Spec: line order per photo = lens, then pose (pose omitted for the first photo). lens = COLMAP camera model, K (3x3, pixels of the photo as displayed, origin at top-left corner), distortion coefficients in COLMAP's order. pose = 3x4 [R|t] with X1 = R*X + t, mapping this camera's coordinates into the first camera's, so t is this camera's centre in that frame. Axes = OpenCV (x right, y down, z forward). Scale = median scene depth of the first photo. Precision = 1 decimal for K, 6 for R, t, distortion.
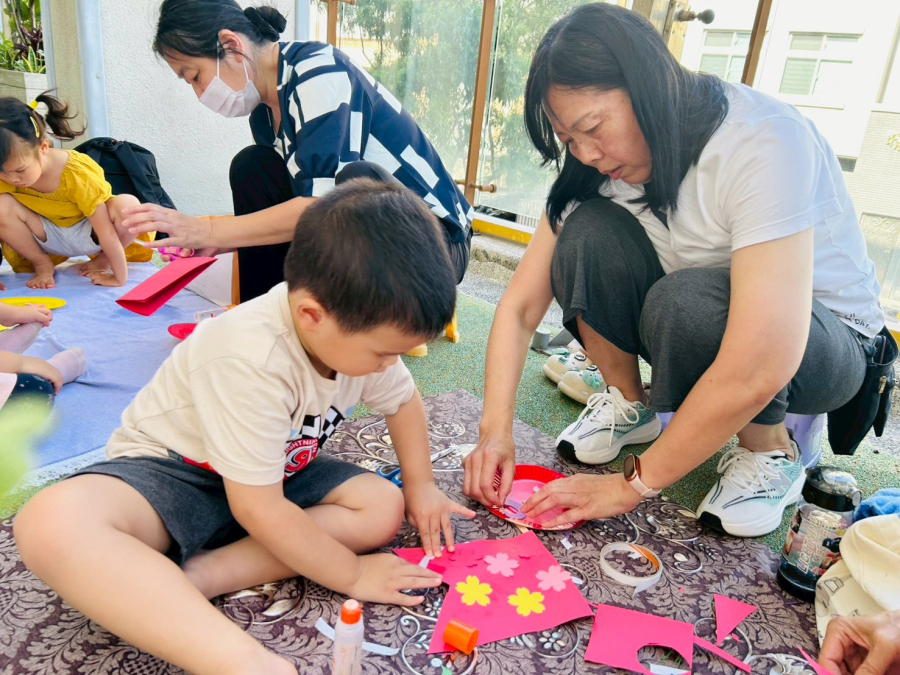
lens RADIAL K [[681.0, 0, 457.3], [0, 681.0, 333.2], [0, 0, 1]] dist [0.034624, -0.035266]
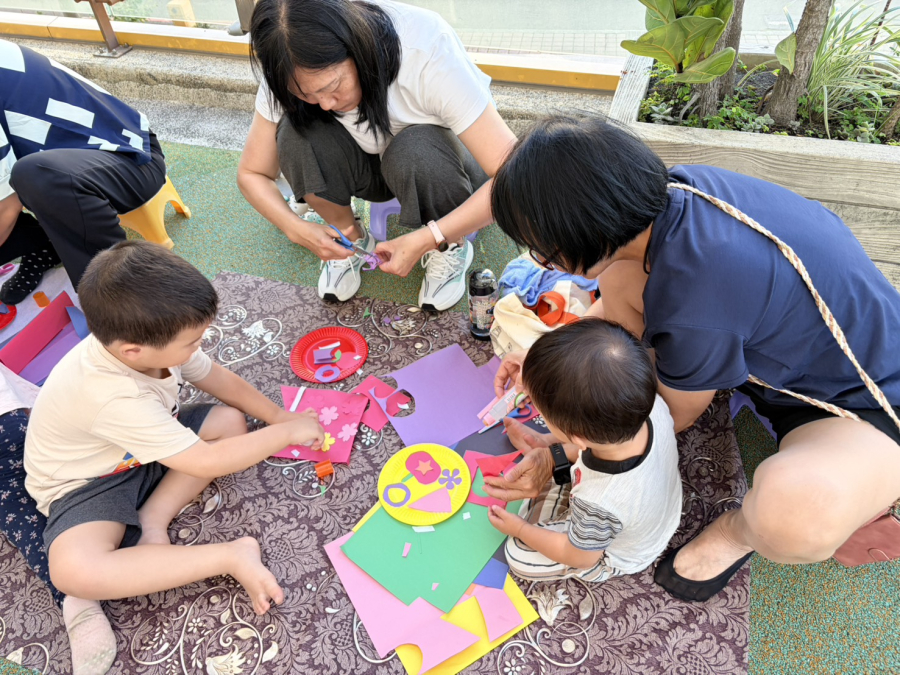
lens RADIAL K [[681.0, 0, 455.1], [0, 681.0, 353.5], [0, 0, 1]] dist [0.034624, -0.035266]
pose [[0.857493, -0.461478, 0.227473, 0.026614], [0.300310, 0.807935, 0.507005, -0.441804], [-0.417755, -0.366441, 0.831385, -0.374072]]
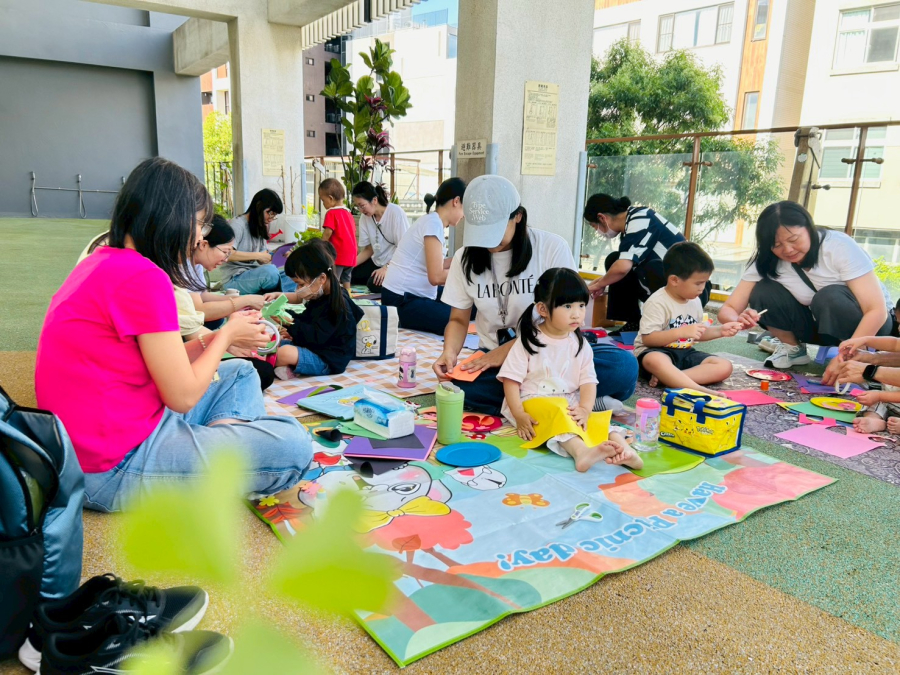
lens RADIAL K [[681.0, 0, 446.7], [0, 681.0, 347.3], [0, 0, 1]] dist [0.034624, -0.035266]
pose [[0.983838, -0.026604, -0.177075, -0.770451], [0.004395, 0.992191, -0.124650, 0.557963], [0.179009, 0.121857, 0.976272, -2.183562]]
